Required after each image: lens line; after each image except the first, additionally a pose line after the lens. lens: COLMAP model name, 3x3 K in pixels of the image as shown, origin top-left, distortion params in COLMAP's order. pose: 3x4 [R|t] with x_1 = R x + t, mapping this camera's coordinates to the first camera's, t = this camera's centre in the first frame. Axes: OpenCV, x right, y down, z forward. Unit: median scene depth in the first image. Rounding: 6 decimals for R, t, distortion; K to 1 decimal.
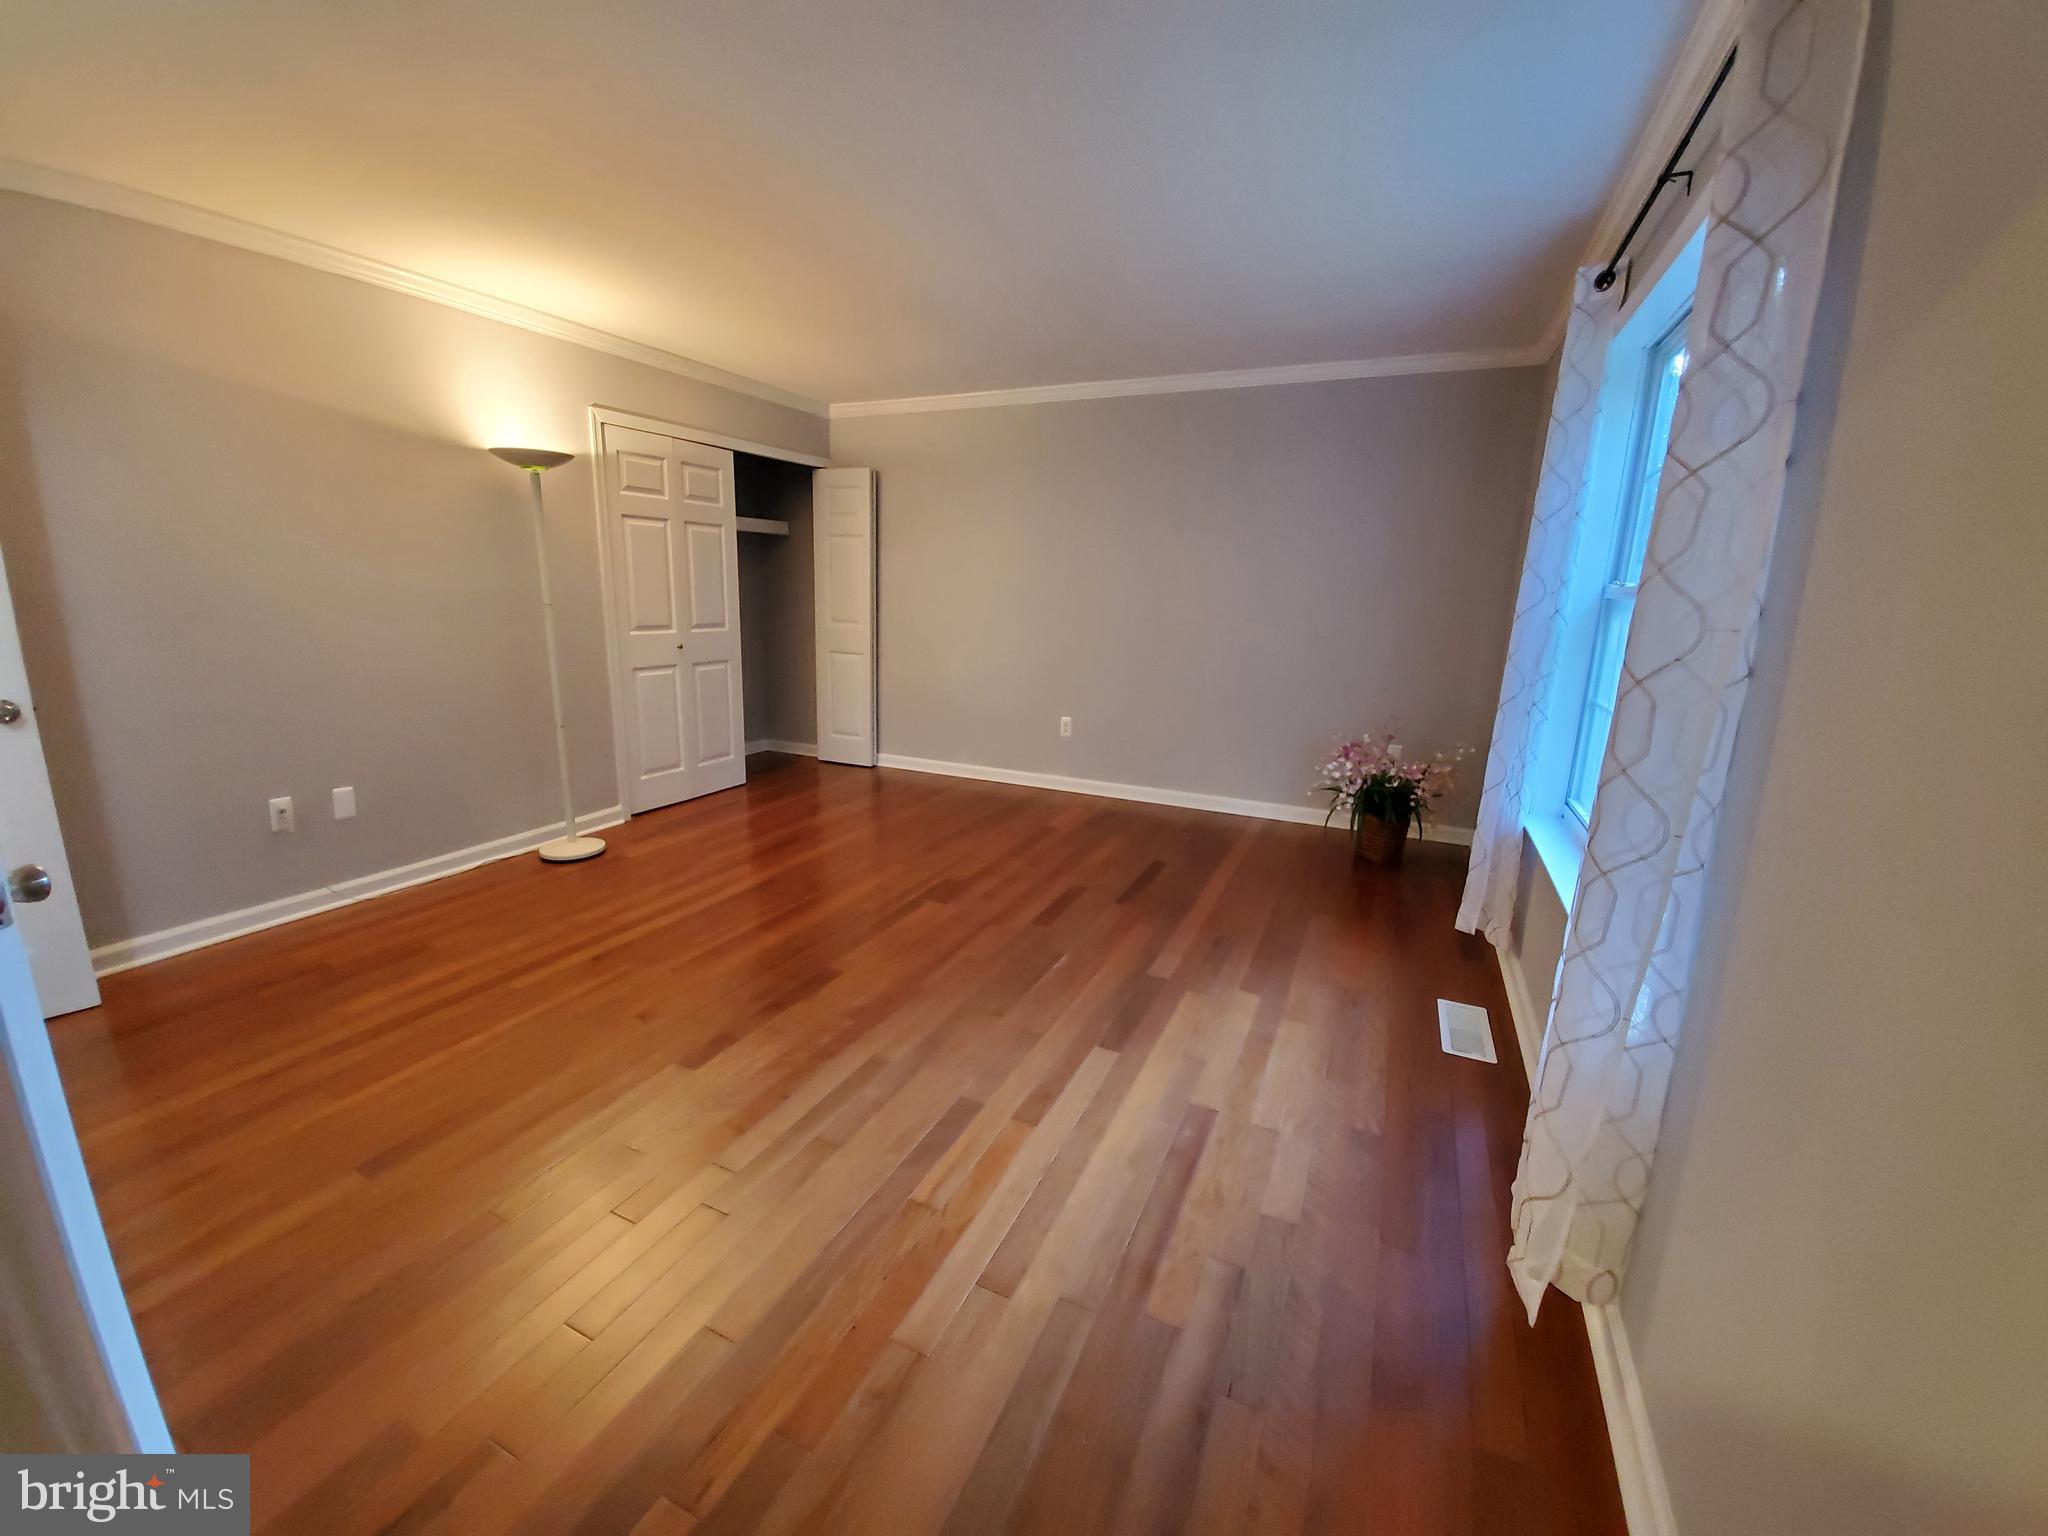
lens RADIAL K [[827.8, 0, 1026.5], [0, 827.8, 757.7], [0, 0, 1]] dist [-0.002437, 0.000012]
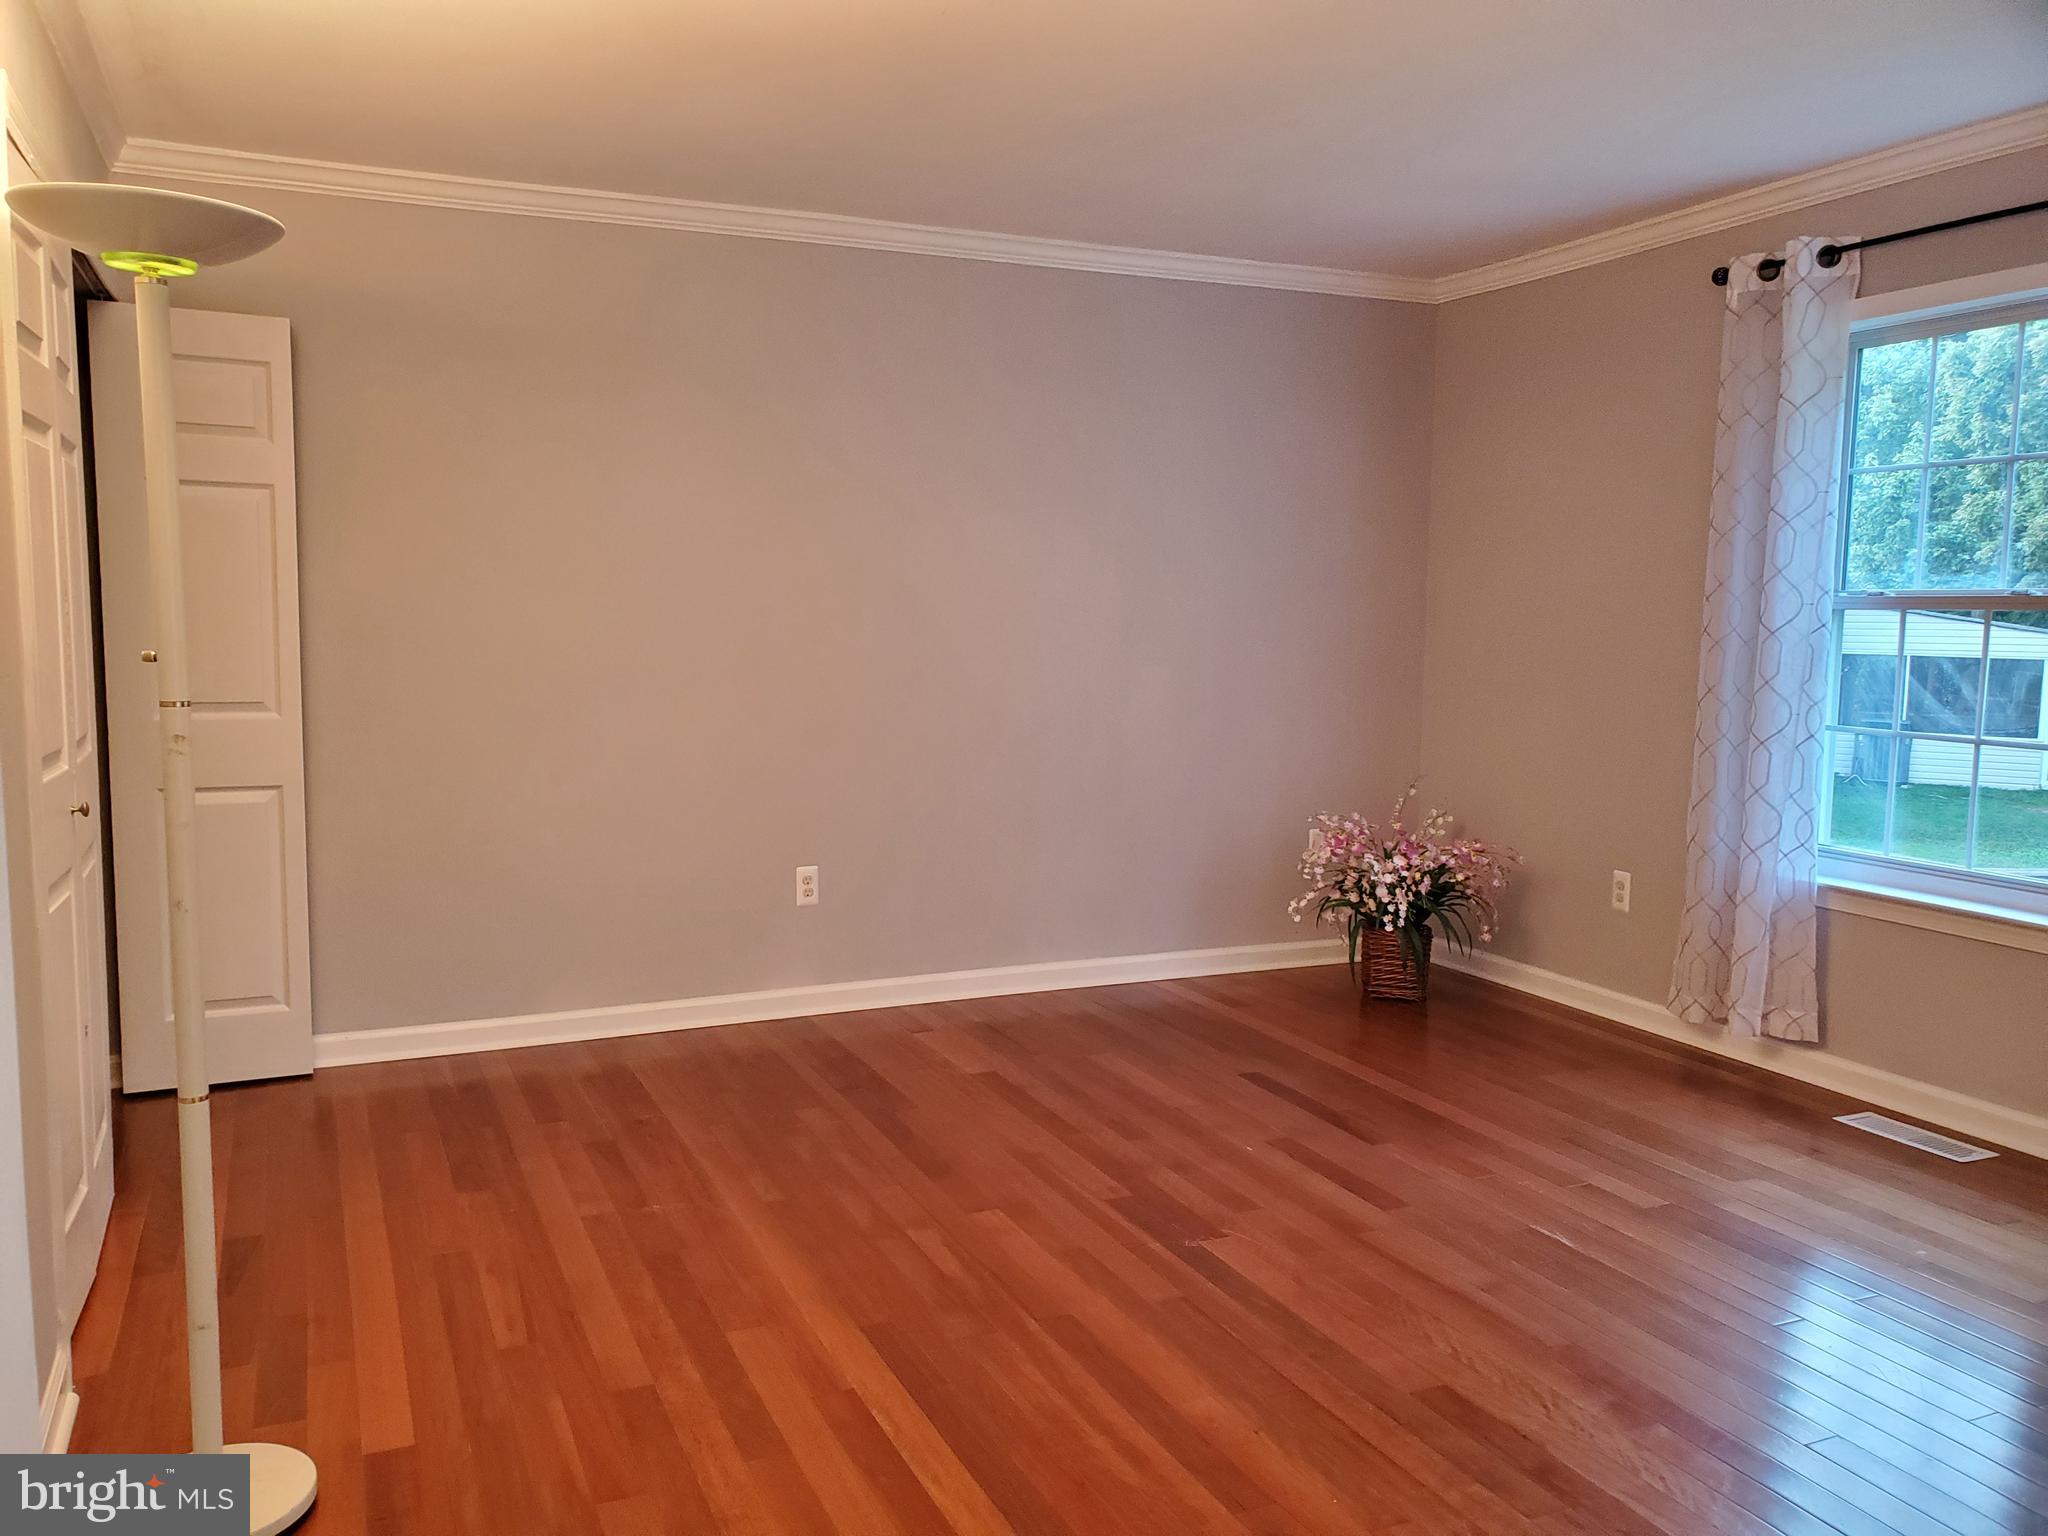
lens RADIAL K [[1570.1, 0, 1019.6], [0, 1570.1, 776.7], [0, 0, 1]] dist [0.006025, 0.000127]
pose [[0.659537, -0.100963, 0.744861, -0.746041], [0.163852, 0.986419, -0.011378, -0.093078], [-0.733596, 0.129551, 0.667123, 0.363555]]
